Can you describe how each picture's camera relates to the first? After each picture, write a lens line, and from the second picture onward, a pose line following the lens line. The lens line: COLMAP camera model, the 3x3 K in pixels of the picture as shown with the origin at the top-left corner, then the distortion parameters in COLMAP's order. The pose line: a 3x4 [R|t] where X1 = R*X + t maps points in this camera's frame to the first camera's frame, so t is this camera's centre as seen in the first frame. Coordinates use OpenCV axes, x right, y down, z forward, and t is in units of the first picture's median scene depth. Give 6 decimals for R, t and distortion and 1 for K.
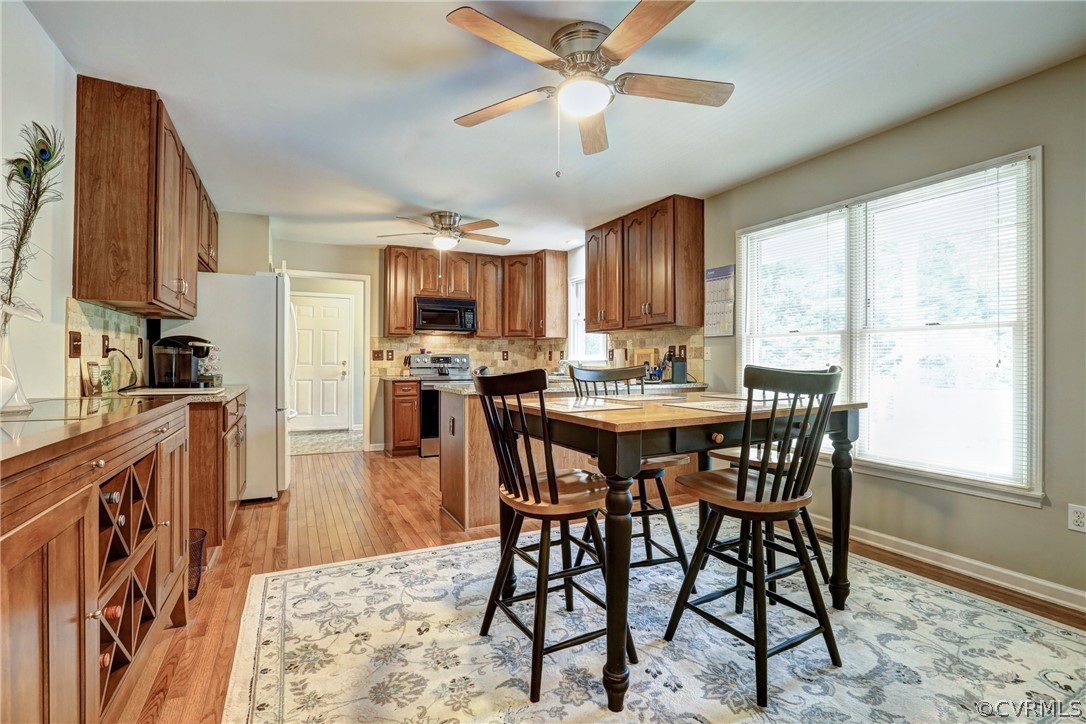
lens RADIAL K [[496.6, 0, 546.5], [0, 496.6, 358.9], [0, 0, 1]] dist [-0.059735, 0.025505]
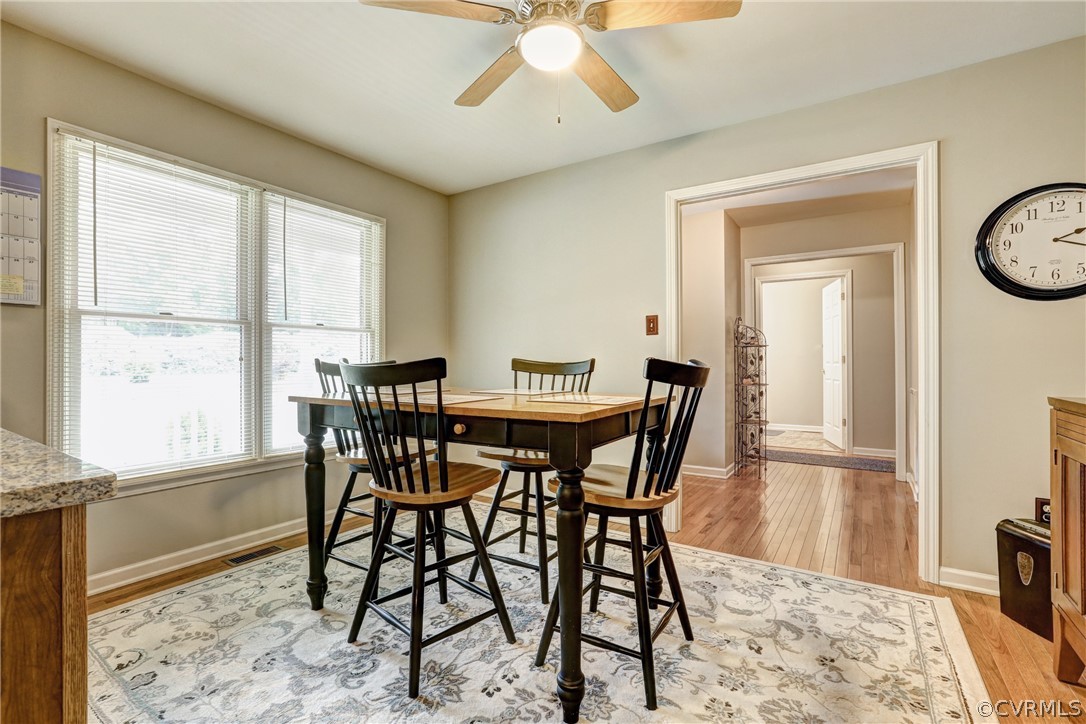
lens RADIAL K [[486.0, 0, 544.6], [0, 486.0, 359.4], [0, 0, 1]] dist [-0.002703, -0.000418]
pose [[-0.489406, 0.001656, 0.872054, -0.240604], [-0.004705, 0.999979, -0.004540, 0.007662], [-0.872043, -0.006325, -0.489388, 0.514149]]
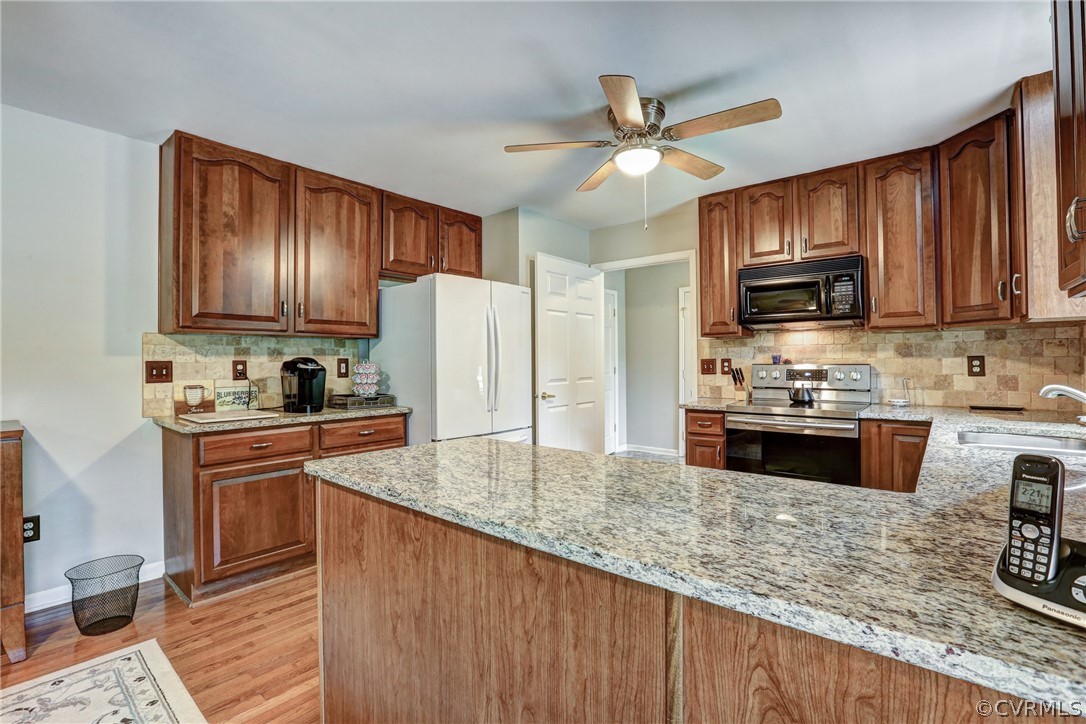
lens RADIAL K [[496.6, 0, 546.5], [0, 496.6, 358.9], [0, 0, 1]] dist [-0.059735, 0.025505]
pose [[0.378421, -0.008018, -0.925599, 0.198668], [0.011378, 0.999927, -0.004010, -0.018268], [0.925564, -0.009014, 0.378485, 0.567208]]
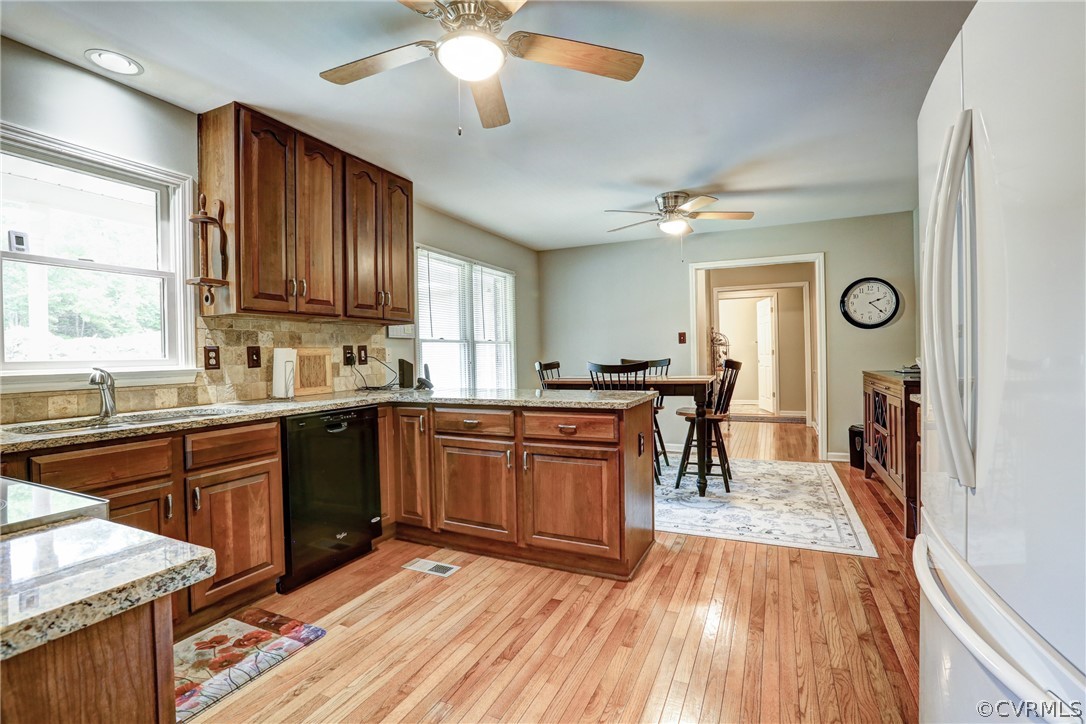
lens RADIAL K [[496.6, 0, 546.5], [0, 496.6, 358.9], [0, 0, 1]] dist [-0.059735, 0.025505]
pose [[-0.612202, 0.002377, 0.790698, -0.430349], [0.016063, 0.999827, 0.009431, -0.005888], [-0.790538, 0.018475, -0.612134, 0.953571]]
